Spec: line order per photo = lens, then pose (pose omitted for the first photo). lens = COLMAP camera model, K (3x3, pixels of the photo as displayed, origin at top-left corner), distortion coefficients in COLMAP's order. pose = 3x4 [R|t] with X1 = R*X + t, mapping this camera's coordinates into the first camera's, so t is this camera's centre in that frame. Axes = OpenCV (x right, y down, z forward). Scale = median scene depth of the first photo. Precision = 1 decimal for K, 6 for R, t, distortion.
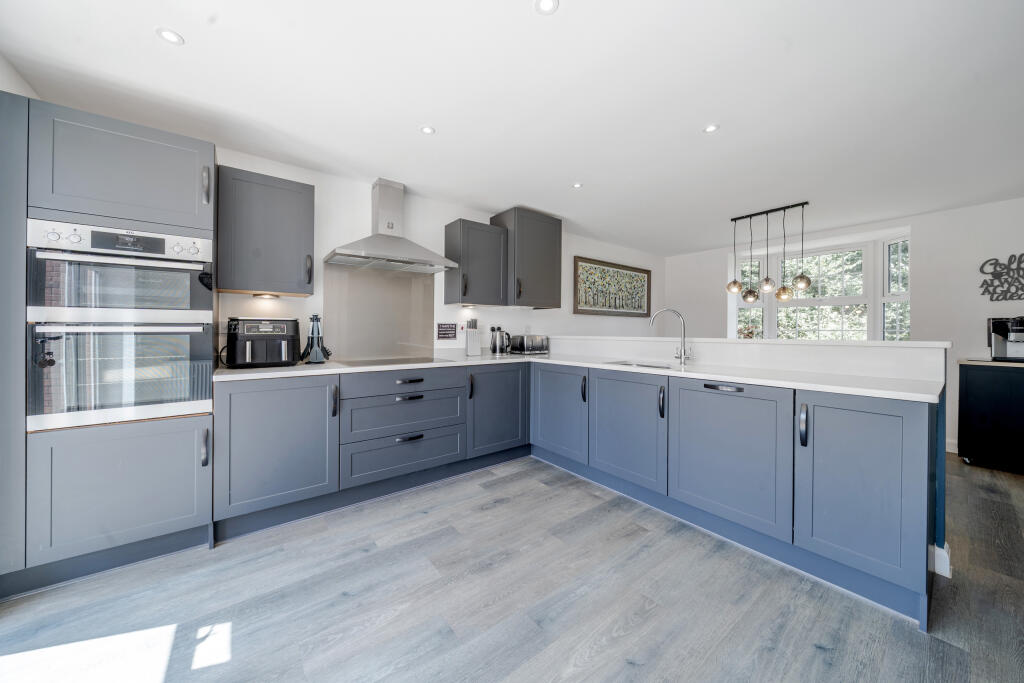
lens RADIAL K [[354.3, 0, 496.1], [0, 354.3, 333.4], [0, 0, 1]] dist [-0.008830, 0.000132]
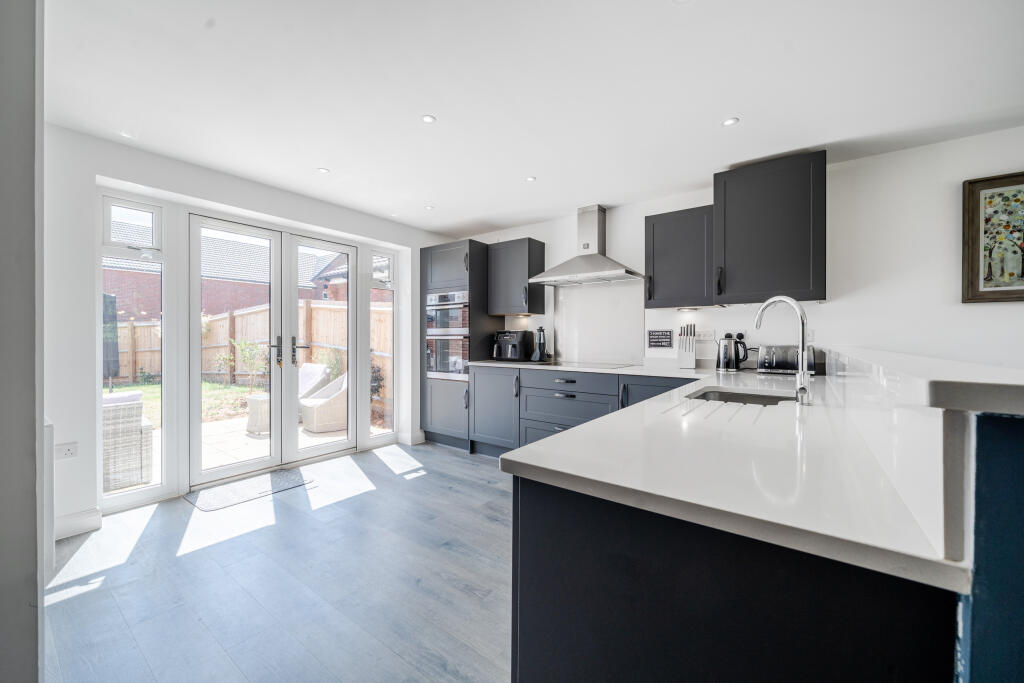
lens RADIAL K [[401.4, 0, 505.5], [0, 401.4, 340.5], [0, 0, 1]] dist [-0.002018, -0.000037]
pose [[0.272896, 0.003374, -0.962038, 0.773282], [-0.009603, 0.999954, 0.000783, 0.000980], [0.961996, 0.009025, 0.272915, 0.349435]]
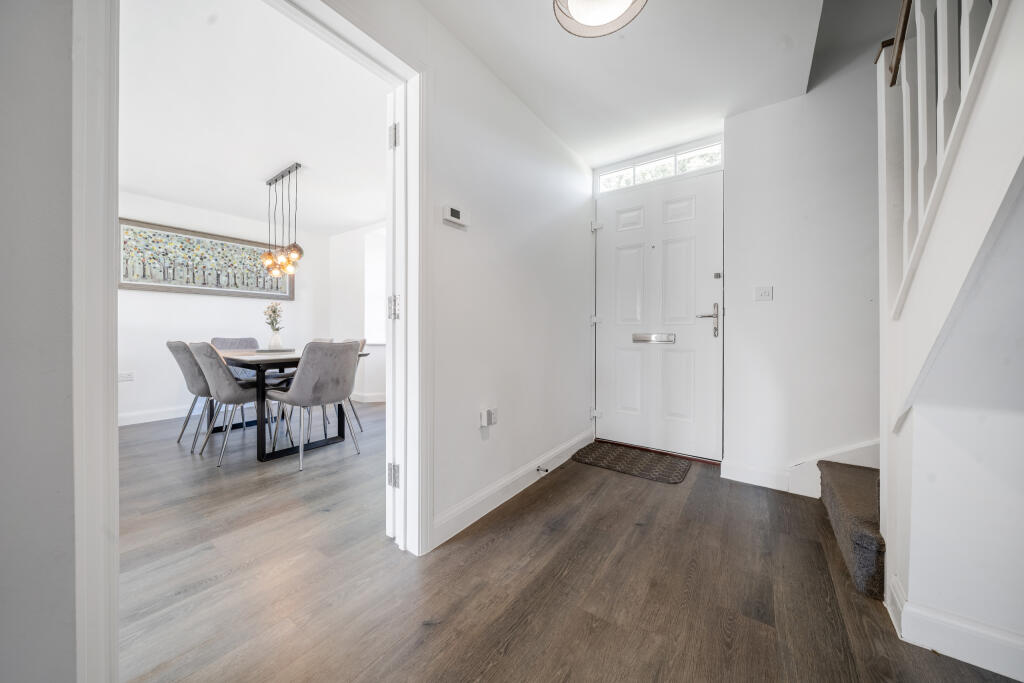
lens RADIAL K [[354.3, 0, 512.6], [0, 354.3, 330.9], [0, 0, 1]] dist [-0.008830, 0.000132]
pose [[0.953621, -0.002183, 0.301003, 1.141442], [0.005010, 0.999950, -0.008621, 0.069561], [-0.300969, 0.009729, 0.953584, -0.030248]]
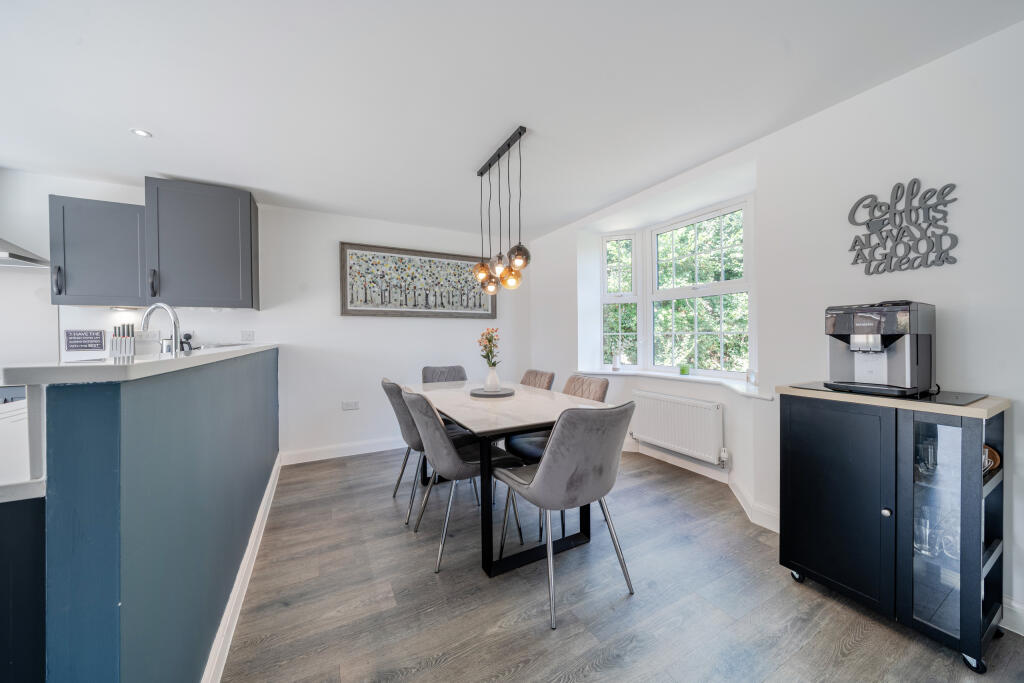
lens RADIAL K [[354.3, 0, 508.3], [0, 354.3, 336.9], [0, 0, 1]] dist [-0.008830, 0.000132]
pose [[0.988579, -0.010714, -0.150320, 0.952226], [0.009818, 0.999929, -0.006695, 0.000903], [0.150381, 0.005143, 0.988615, 0.381605]]
